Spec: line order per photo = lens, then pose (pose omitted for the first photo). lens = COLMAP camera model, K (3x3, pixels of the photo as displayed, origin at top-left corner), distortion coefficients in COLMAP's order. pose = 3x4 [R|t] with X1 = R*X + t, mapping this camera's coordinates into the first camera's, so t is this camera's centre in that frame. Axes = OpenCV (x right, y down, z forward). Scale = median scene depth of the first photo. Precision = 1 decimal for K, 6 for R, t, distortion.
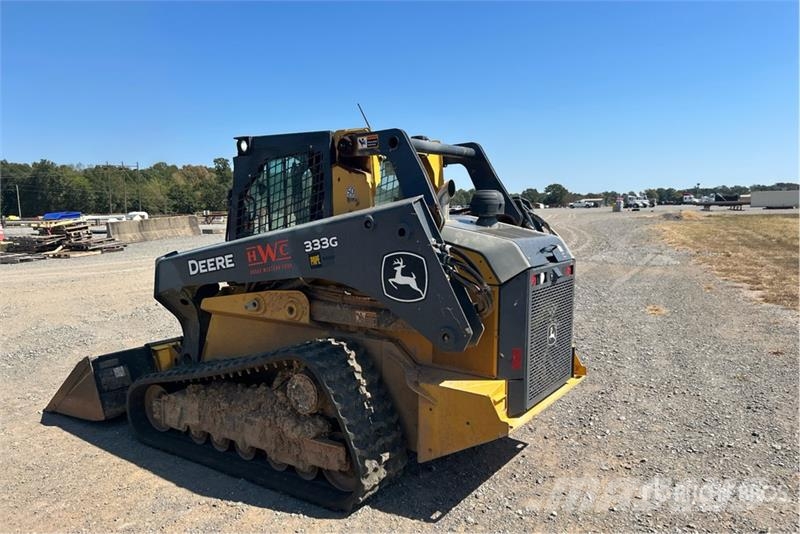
lens RADIAL K [[605.7, 0, 399.0], [0, 605.7, 279.8], [0, 0, 1]] dist [0.038666, -0.006981]
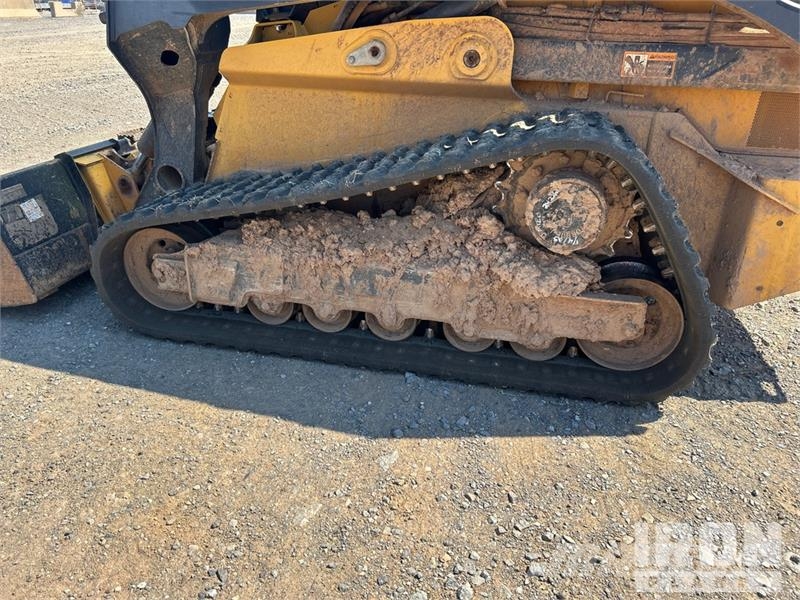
lens RADIAL K [[602.6, 0, 393.8], [0, 602.6, 300.6], [0, 0, 1]] dist [0.058254, -0.064654]
pose [[0.932846, -0.130860, 0.335669, -0.434644], [0.016180, 0.945979, 0.323824, 0.075442], [-0.359912, -0.296647, 0.884570, 0.508924]]
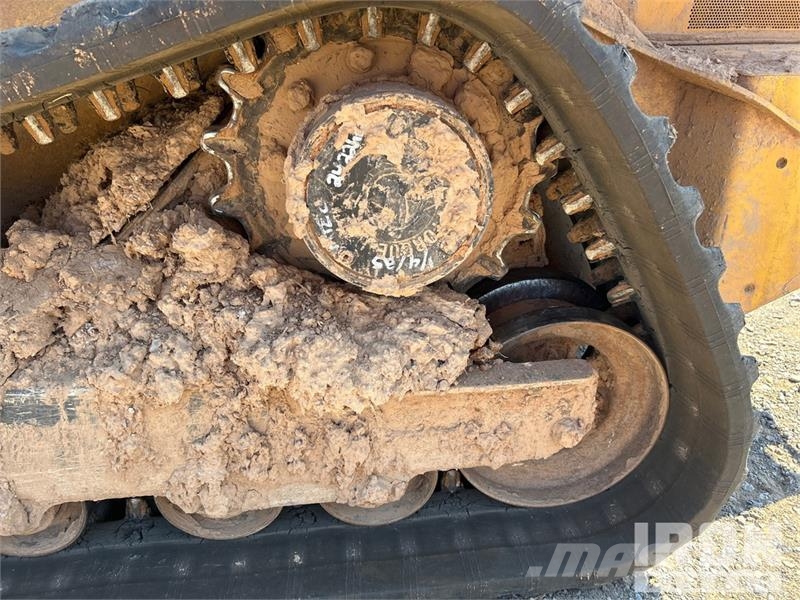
lens RADIAL K [[600.6, 0, 400.0], [0, 600.6, 300.0], [0, 0, 1]] dist [0.123397, -0.177933]
pose [[0.769639, -0.280160, 0.573730, -0.251679], [0.088755, 0.936809, 0.338395, 0.135556], [-0.632280, -0.209520, 0.745871, 0.756613]]
